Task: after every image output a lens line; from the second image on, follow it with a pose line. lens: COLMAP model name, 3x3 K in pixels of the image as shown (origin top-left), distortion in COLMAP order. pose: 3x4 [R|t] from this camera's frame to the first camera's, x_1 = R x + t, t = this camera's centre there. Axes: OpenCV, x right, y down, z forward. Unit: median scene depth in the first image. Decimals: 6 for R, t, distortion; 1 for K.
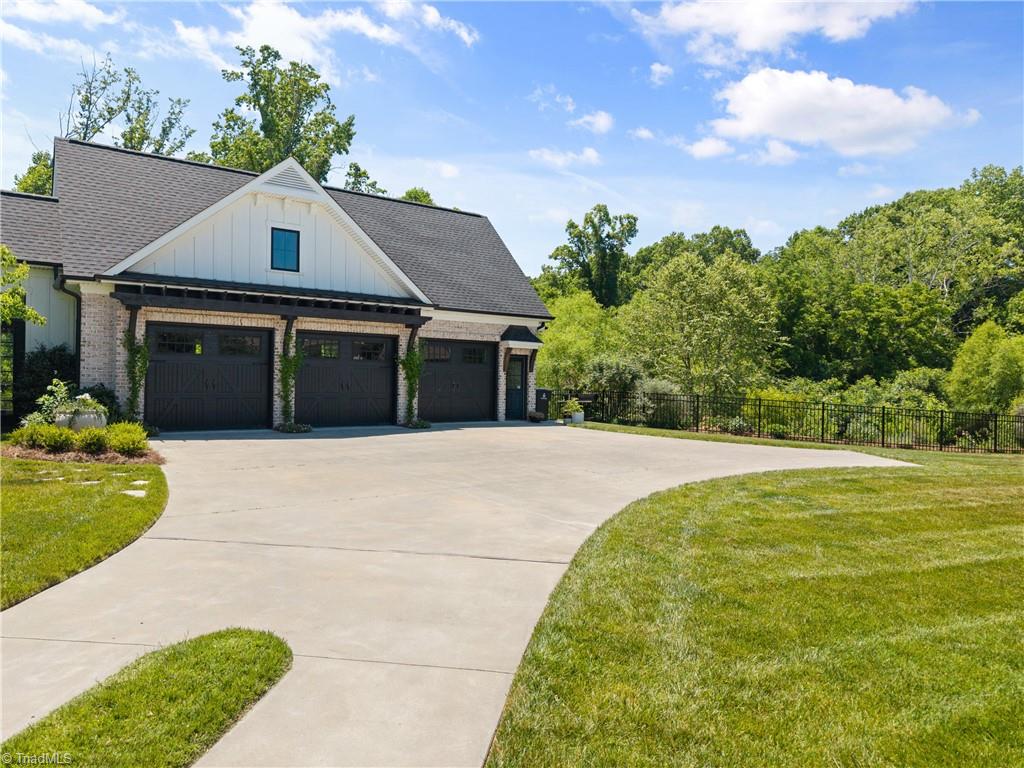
lens RADIAL K [[706.6, 0, 512.0], [0, 706.6, 384.0], [0, 0, 1]] dist [0.002482, -0.003919]
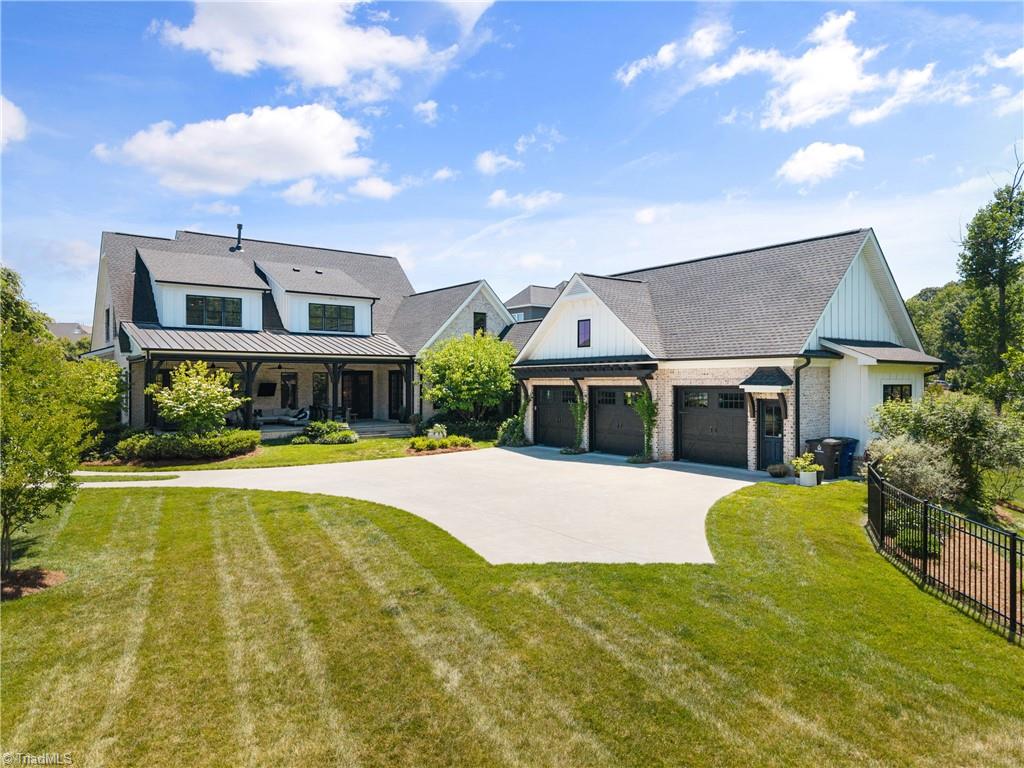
lens RADIAL K [[706.6, 0, 512.0], [0, 706.6, 384.0], [0, 0, 1]] dist [0.002482, -0.003919]
pose [[-0.024036, -0.007339, -0.999684, 0.969140], [0.004947, 0.999960, -0.007460, -0.058029], [0.999699, -0.005125, -0.023999, 0.718937]]
